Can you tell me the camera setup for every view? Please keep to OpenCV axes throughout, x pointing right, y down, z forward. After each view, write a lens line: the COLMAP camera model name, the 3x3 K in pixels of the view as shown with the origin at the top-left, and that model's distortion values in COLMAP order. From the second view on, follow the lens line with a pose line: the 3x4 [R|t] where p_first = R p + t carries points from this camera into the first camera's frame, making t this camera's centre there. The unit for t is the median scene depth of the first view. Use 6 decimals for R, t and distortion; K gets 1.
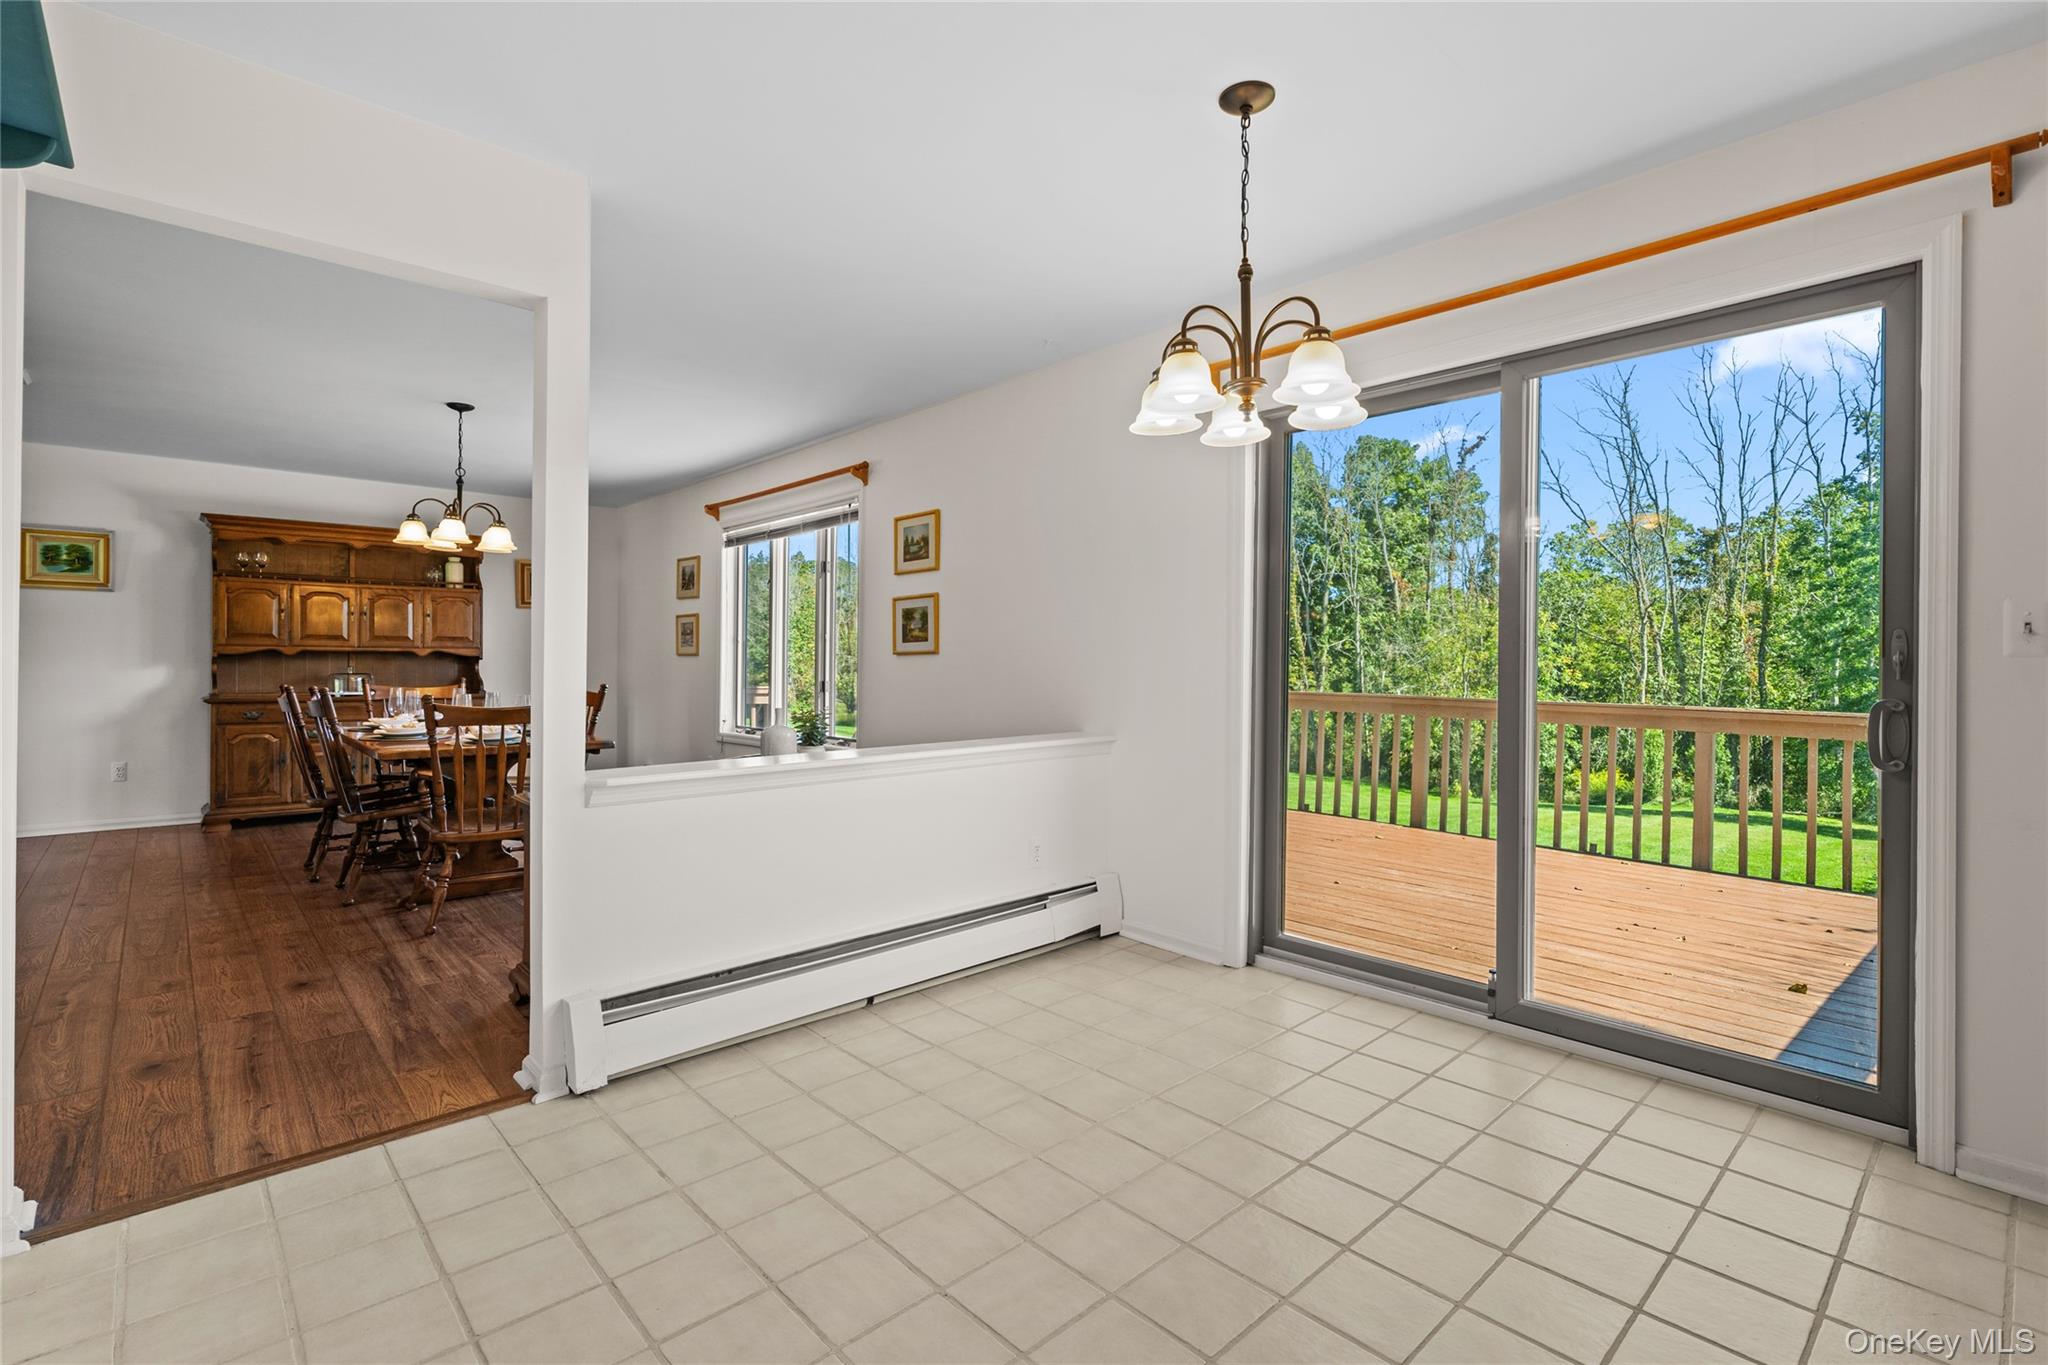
lens RADIAL K [[928.5, 0, 1024.9], [0, 928.5, 668.5], [0, 0, 1]] dist [0.001169, -0.000117]
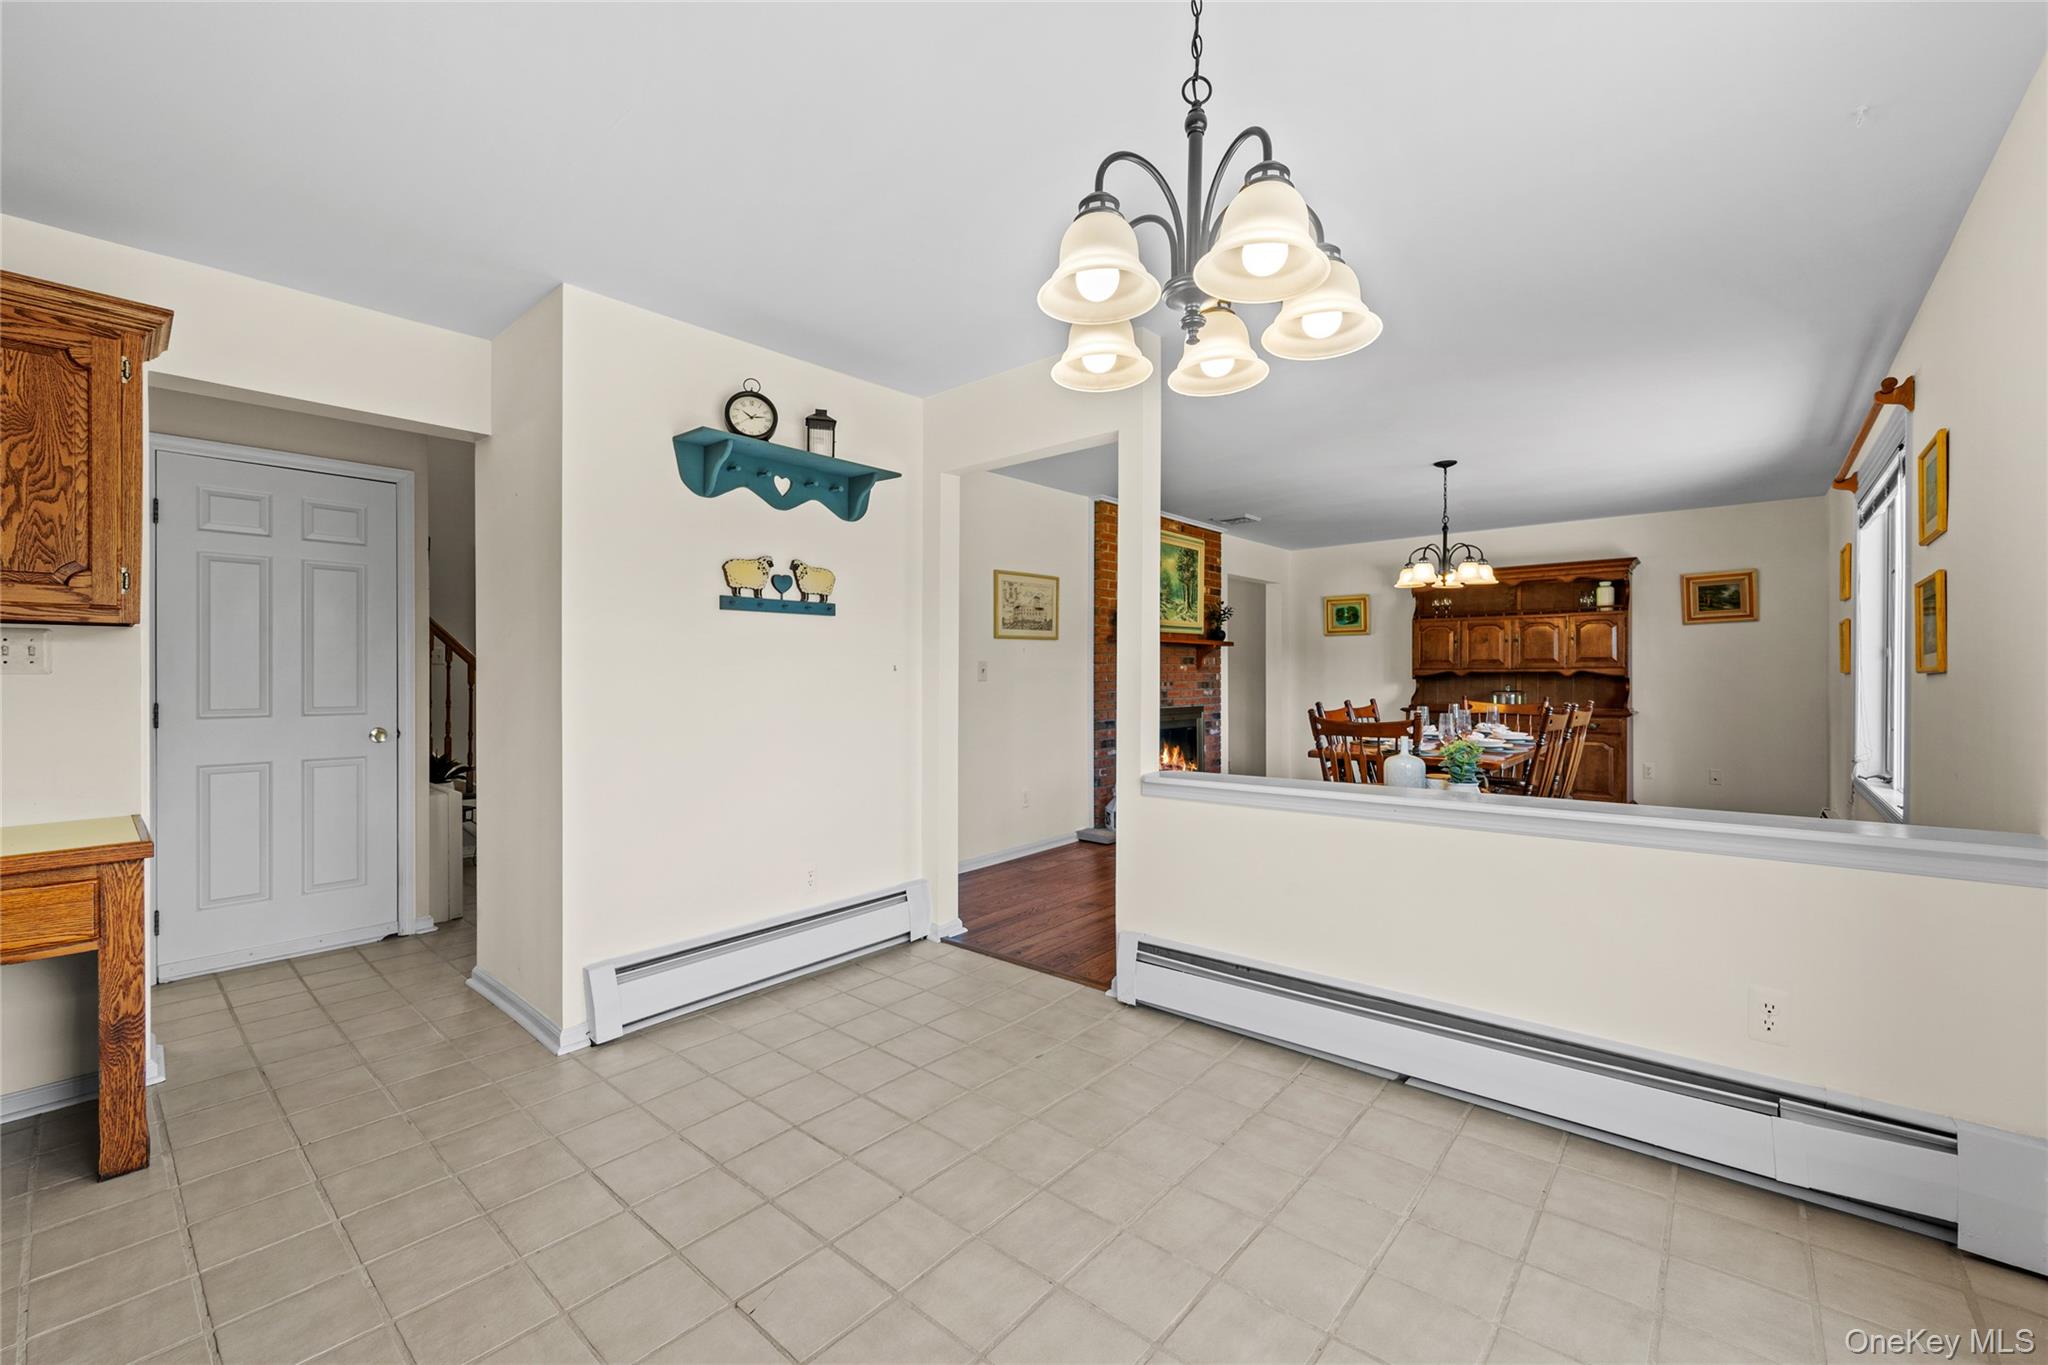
lens RADIAL K [[824.6, 0, 1011.6], [0, 824.6, 680.3], [0, 0, 1]] dist [0.000245, -0.000562]
pose [[0.110724, -0.000787, -0.993851, 0.283694], [-0.002785, 0.999996, -0.001102, -0.006407], [0.993847, 0.002890, 0.110722, 0.279258]]
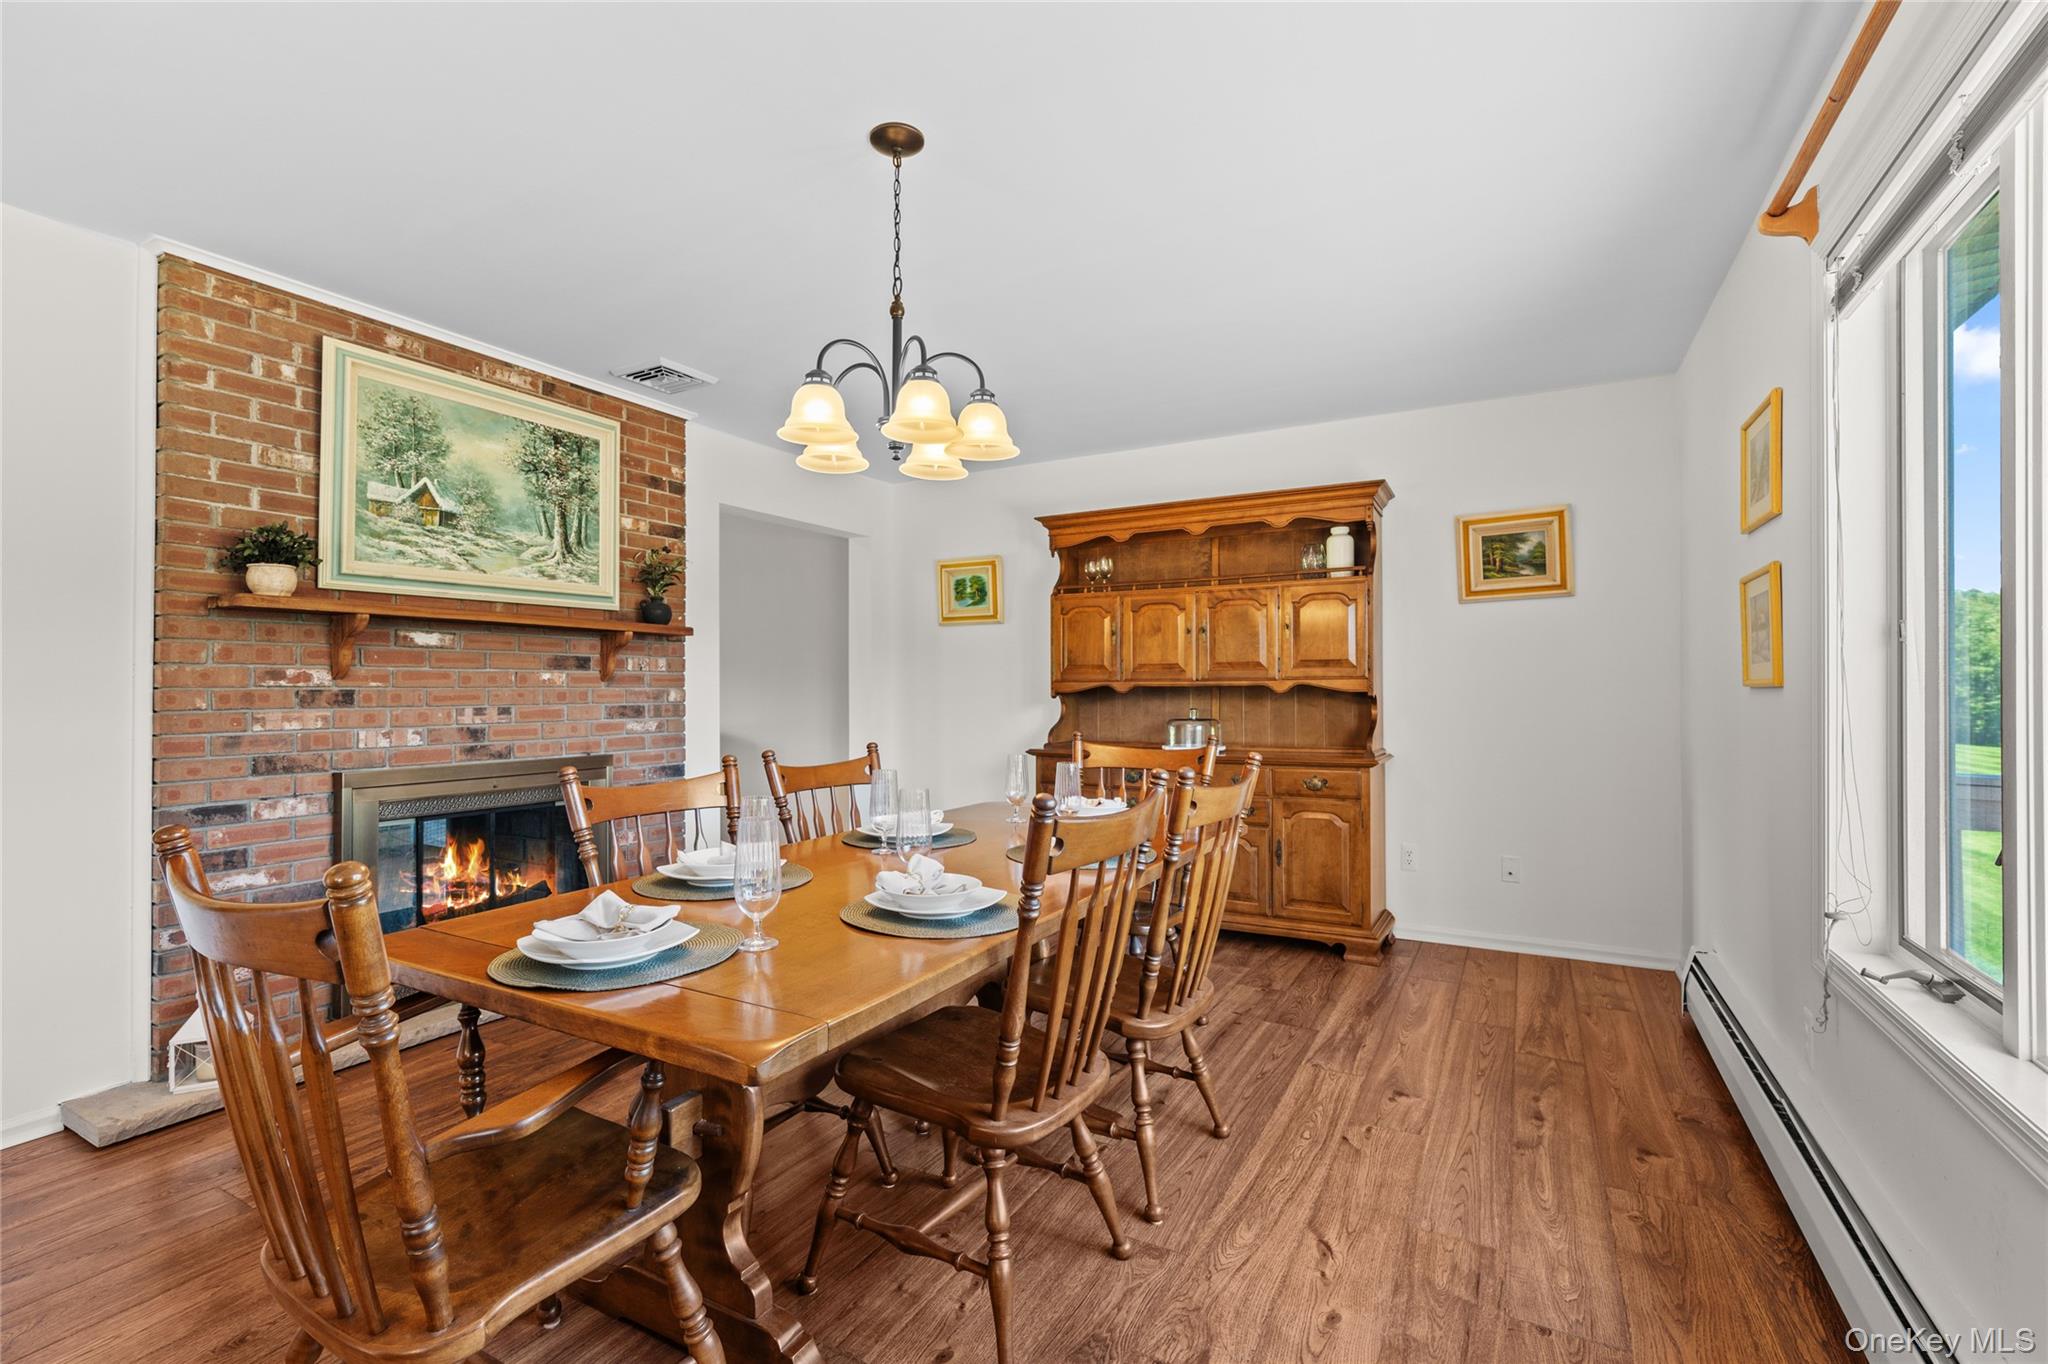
lens RADIAL K [[928.5, 0, 995.2], [0, 928.5, 689.0], [0, 0, 1]] dist [0.001169, -0.000117]
pose [[0.310960, -0.008576, -0.950384, -0.138725], [0.000342, 0.999960, -0.008912, -0.012040], [0.950423, 0.002447, 0.310950, 0.725314]]
